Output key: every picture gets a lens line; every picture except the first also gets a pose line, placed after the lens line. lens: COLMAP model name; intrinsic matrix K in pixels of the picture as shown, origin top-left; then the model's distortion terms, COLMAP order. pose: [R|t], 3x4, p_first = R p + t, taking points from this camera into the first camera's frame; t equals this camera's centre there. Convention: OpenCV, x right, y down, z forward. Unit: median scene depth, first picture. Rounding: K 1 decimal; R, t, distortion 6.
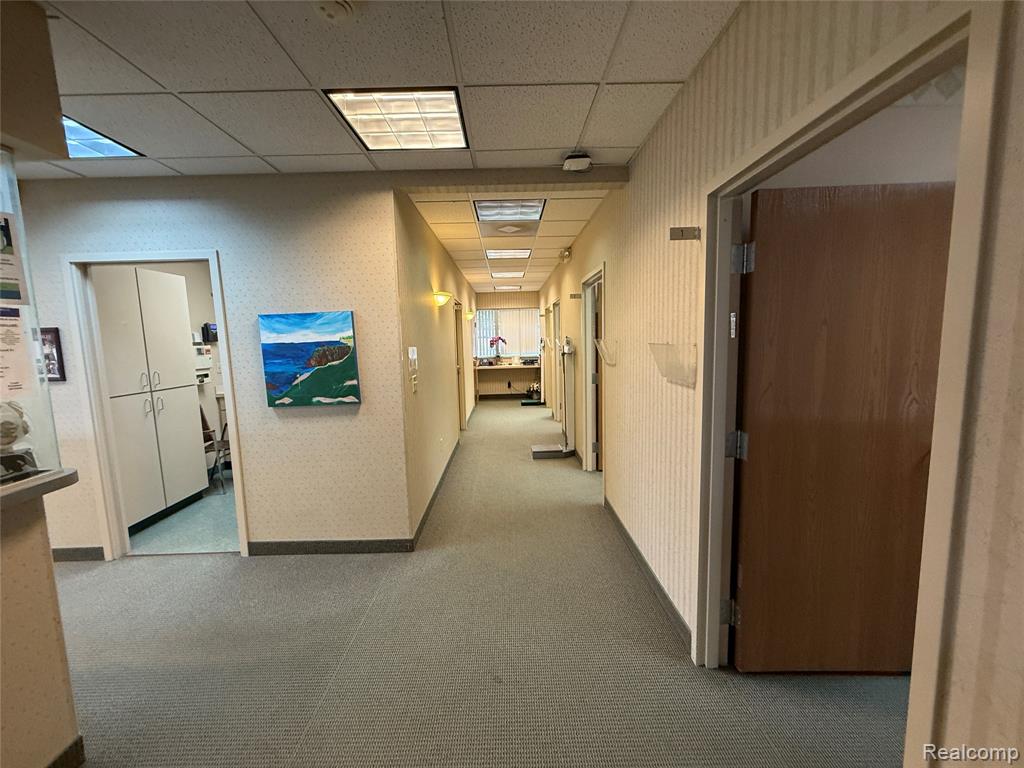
lens RADIAL K [[407.3, 0, 510.1], [0, 407.3, 383.1], [0, 0, 1]] dist [0.000281, -0.000120]
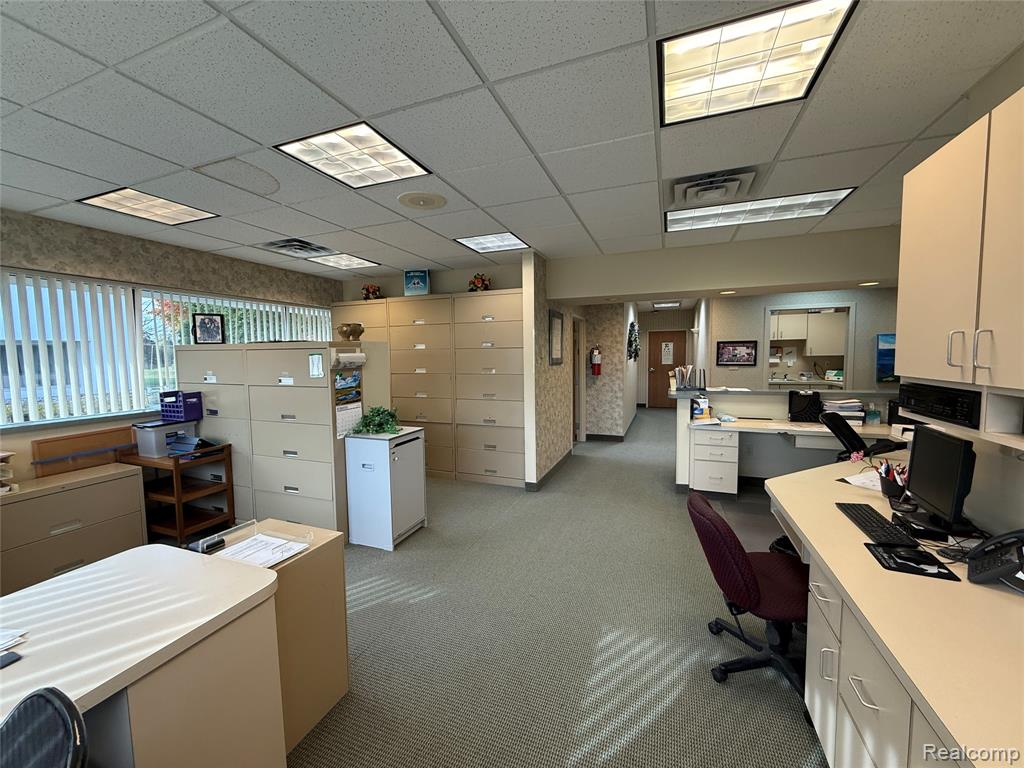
lens RADIAL K [[407.3, 0, 510.1], [0, 407.3, 383.1], [0, 0, 1]] dist [0.000281, -0.000120]
pose [[0.927929, 0.041279, -0.370465, -1.501366], [-0.053875, 0.998266, -0.023714, 0.204069], [0.368844, 0.041964, 0.928544, -1.428468]]
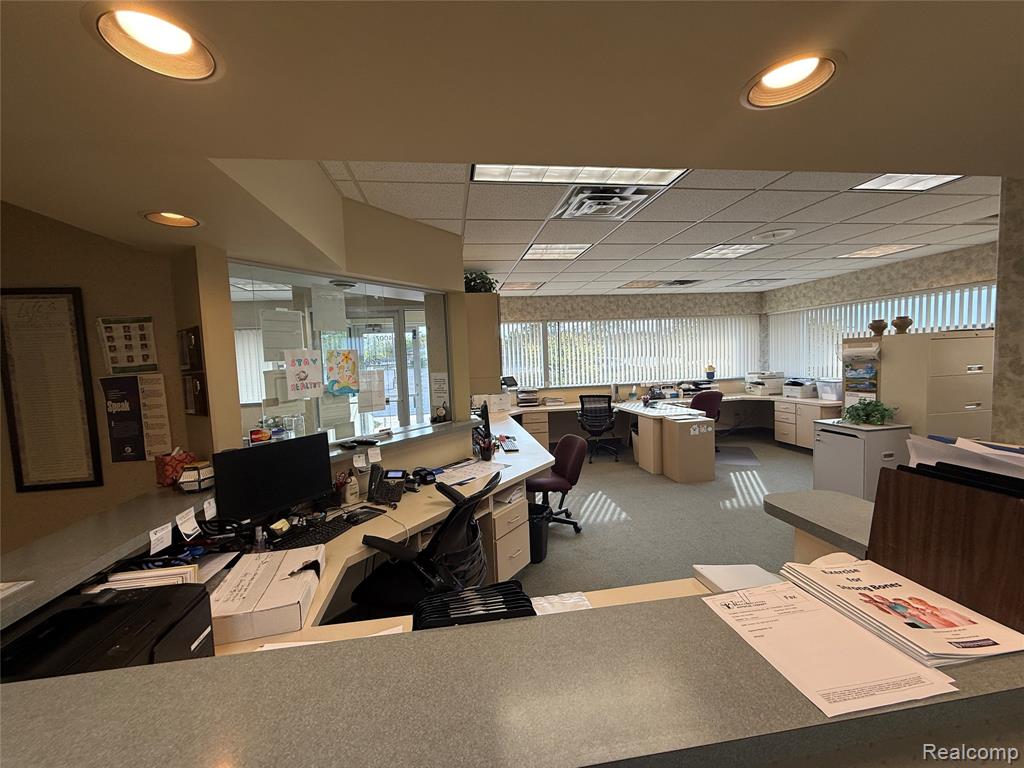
lens RADIAL K [[407.3, 0, 510.1], [0, 407.3, 383.1], [0, 0, 1]] dist [0.000281, -0.000120]
pose [[-0.987990, 0.078478, -0.133105, -1.039113], [0.054012, 0.982483, 0.178356, -0.077414], [0.144770, 0.169025, -0.974922, 0.687586]]
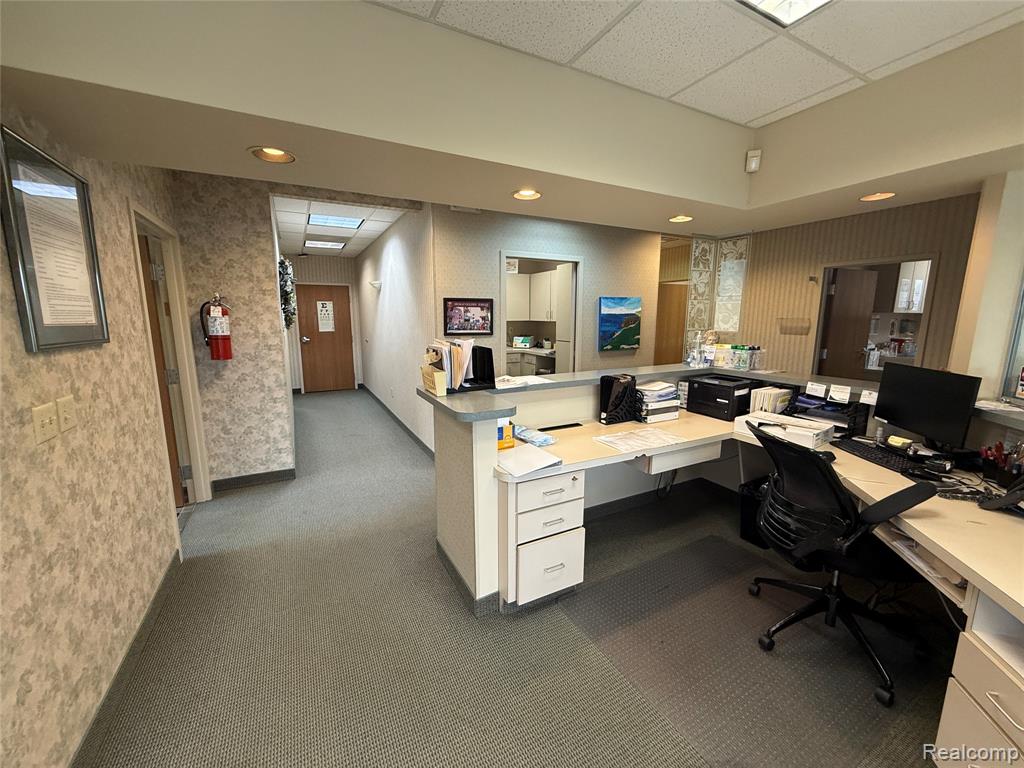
lens RADIAL K [[407.3, 0, 510.1], [0, 407.3, 383.1], [0, 0, 1]] dist [0.000281, -0.000120]
pose [[0.888754, -0.047044, 0.455964, -1.737012], [0.026765, 0.998348, 0.050835, 0.096868], [-0.457602, -0.032976, 0.888545, -0.358662]]
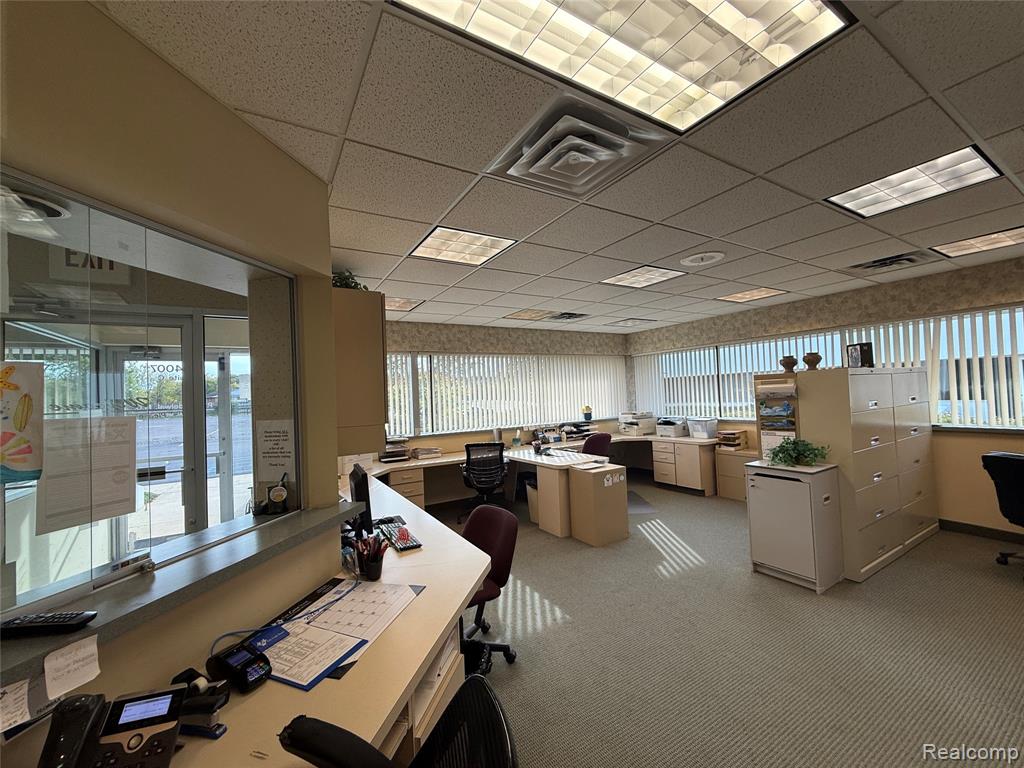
lens RADIAL K [[407.3, 0, 510.1], [0, 407.3, 383.1], [0, 0, 1]] dist [0.000281, -0.000120]
pose [[-0.861141, 0.051530, -0.505747, -0.988751], [0.009744, 0.996340, 0.084926, -0.010905], [0.508272, 0.068206, -0.858491, 0.200469]]
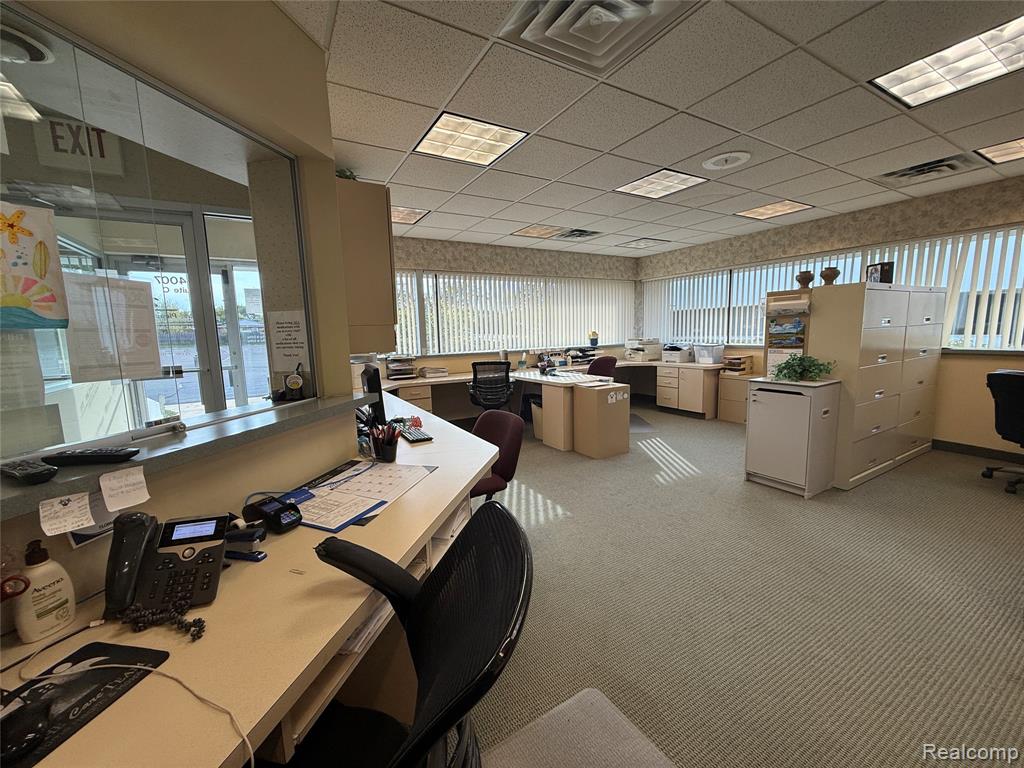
lens RADIAL K [[407.3, 0, 510.1], [0, 407.3, 383.1], [0, 0, 1]] dist [0.000281, -0.000120]
pose [[-0.868088, 0.117183, -0.482382, -0.973983], [-0.002723, 0.970600, 0.240684, 0.057707], [0.496404, 0.210249, -0.842246, 0.210202]]
